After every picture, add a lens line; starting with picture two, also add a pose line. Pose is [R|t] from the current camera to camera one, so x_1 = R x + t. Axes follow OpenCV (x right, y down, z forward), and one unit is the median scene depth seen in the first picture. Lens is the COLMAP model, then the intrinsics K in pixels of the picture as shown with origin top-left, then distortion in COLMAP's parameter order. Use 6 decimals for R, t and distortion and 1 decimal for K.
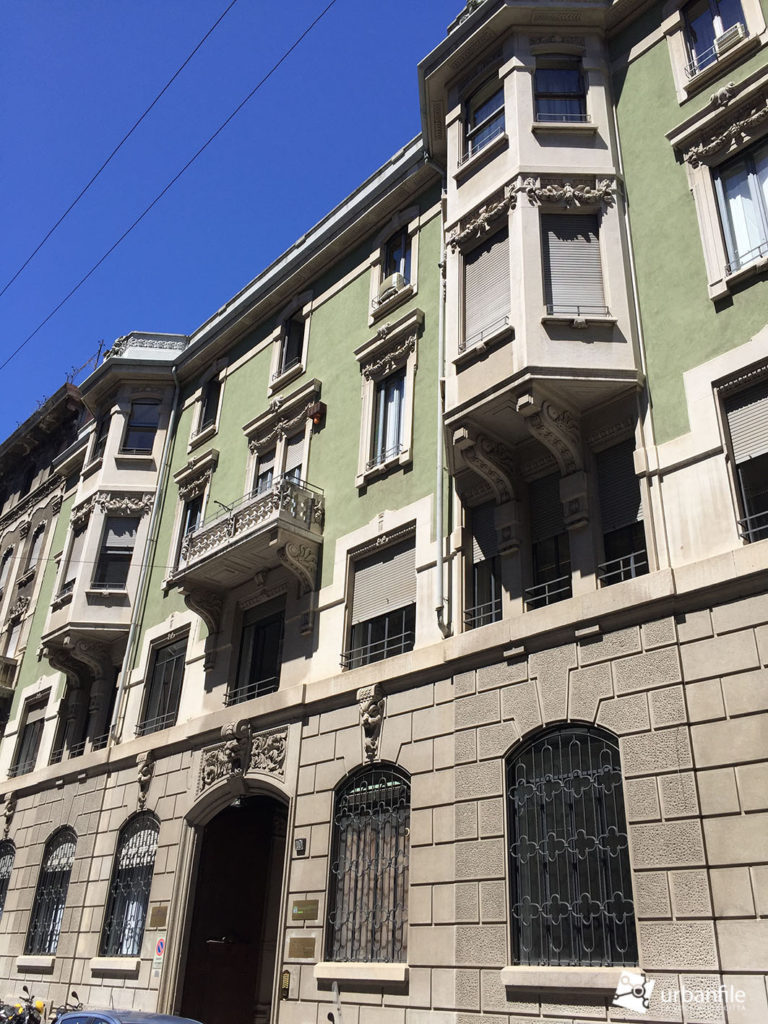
lens RADIAL K [[865.5, 0, 384.0], [0, 865.5, 512.0], [0, 0, 1]] dist [0.094190, -0.128746]
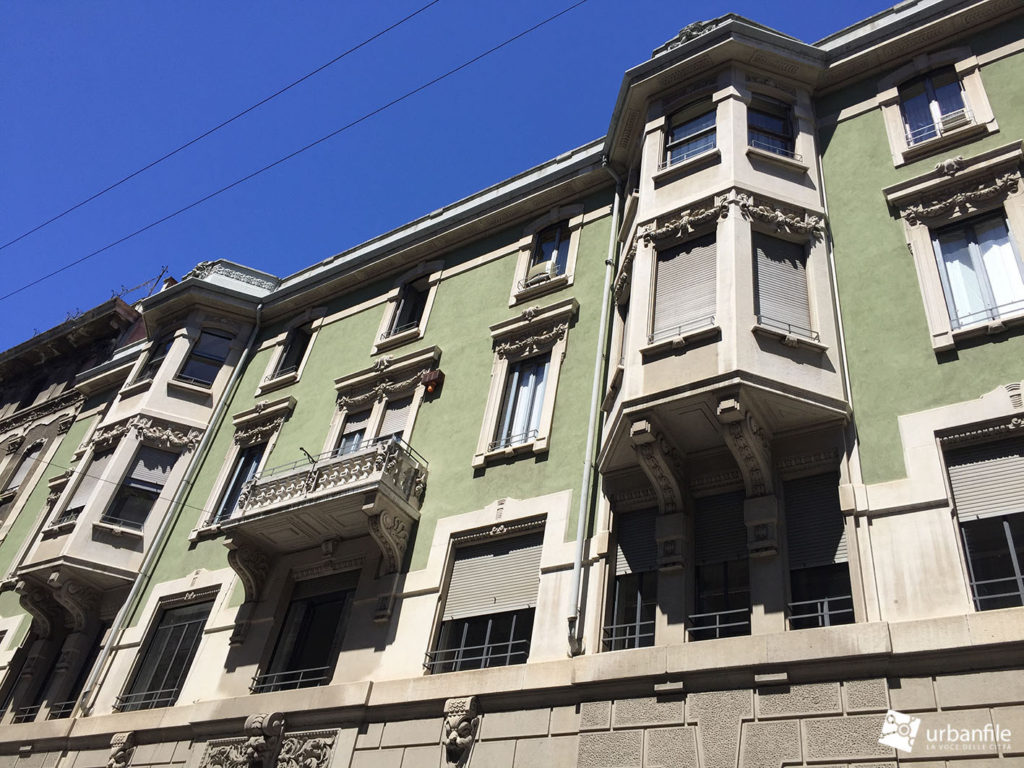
lens RADIAL K [[865.5, 0, 512.0], [0, 865.5, 384.0], [0, 0, 1]] dist [0.094190, -0.128746]
pose [[0.960723, 0.242248, 0.135374, -0.153538], [-0.213476, 0.956833, -0.197228, 0.065825], [-0.177309, 0.160582, 0.970966, 0.124665]]
